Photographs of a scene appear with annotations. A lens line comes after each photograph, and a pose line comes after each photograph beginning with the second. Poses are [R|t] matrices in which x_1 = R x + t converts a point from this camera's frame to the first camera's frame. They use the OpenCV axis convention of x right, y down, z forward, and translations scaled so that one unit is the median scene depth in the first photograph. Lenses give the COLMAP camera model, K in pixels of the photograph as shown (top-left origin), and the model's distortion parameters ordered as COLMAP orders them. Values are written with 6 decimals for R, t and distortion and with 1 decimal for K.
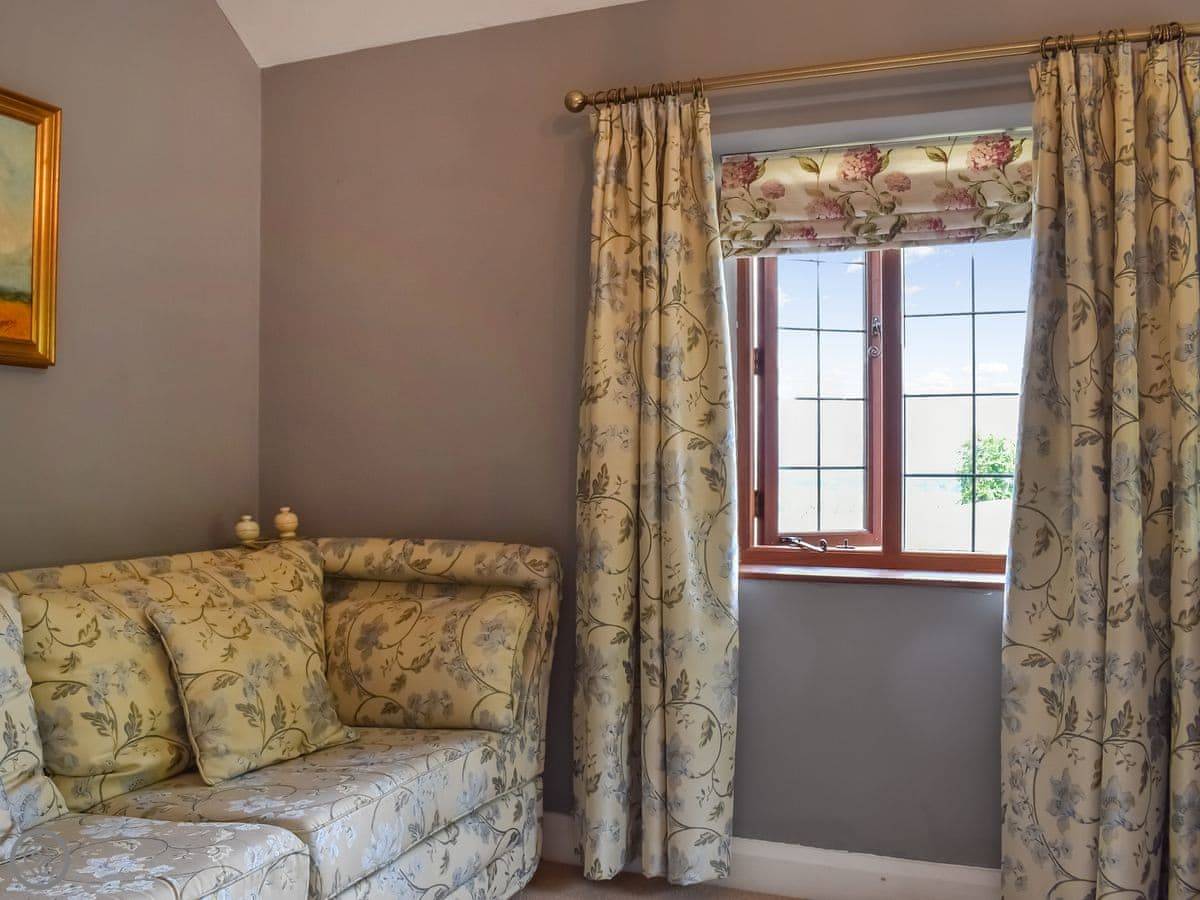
lens RADIAL K [[1072.9, 0, 597.7], [0, 1072.9, 479.5], [0, 0, 1]] dist [-0.089391, 0.010783]
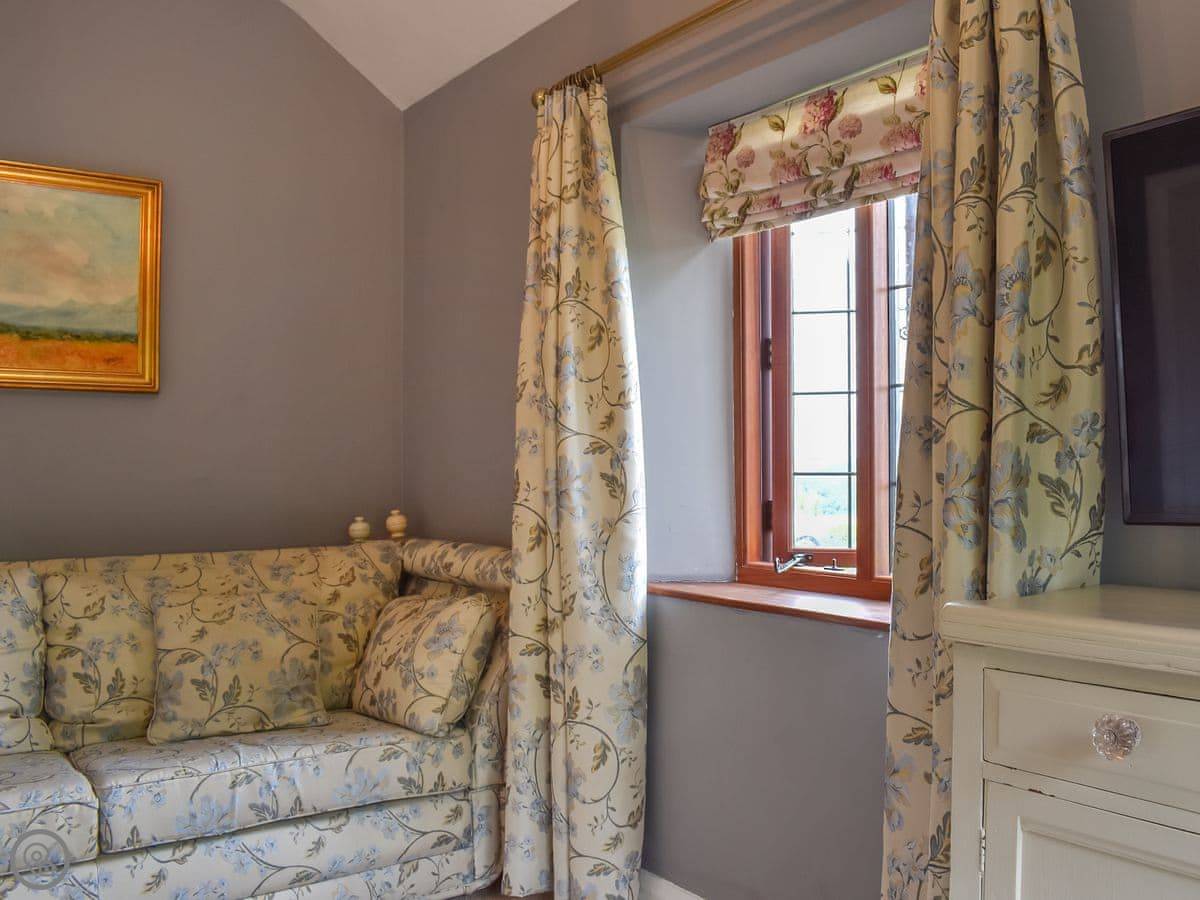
lens RADIAL K [[1070.5, 0, 658.7], [0, 1070.5, 472.3], [0, 0, 1]] dist [-0.092158, 0.007932]
pose [[0.867222, -0.002277, -0.497917, 0.604083], [-0.002558, 0.999956, -0.009030, -0.004578], [0.497916, 0.009105, 0.867178, 0.229673]]
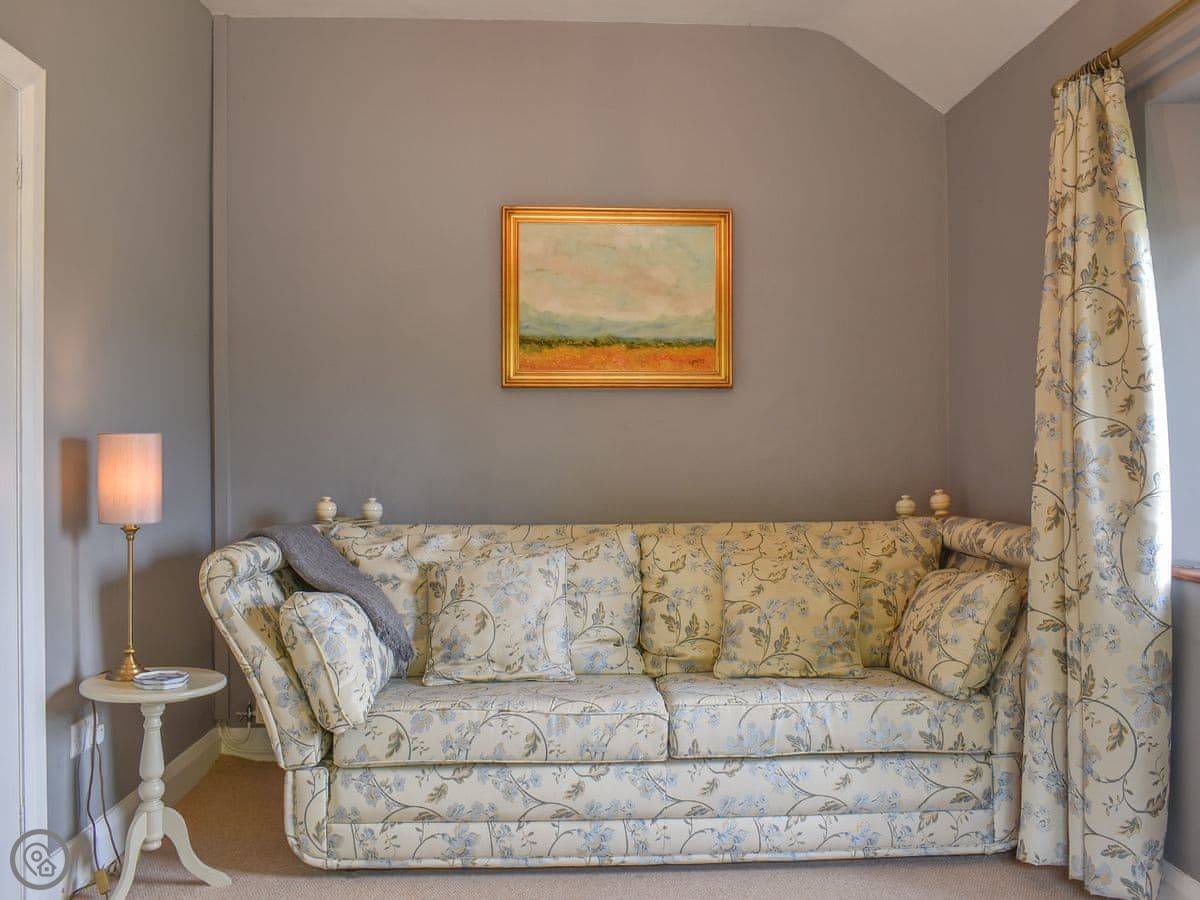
lens RADIAL K [[1040.4, 0, 600.0], [0, 1040.4, 450.0], [0, 0, 1]] dist [-0.033833, 0.000460]
pose [[0.429966, -0.004290, -0.902835, 0.720011], [-0.007998, 0.999931, -0.008560, -0.005686], [0.902810, 0.010902, 0.429902, 0.209747]]
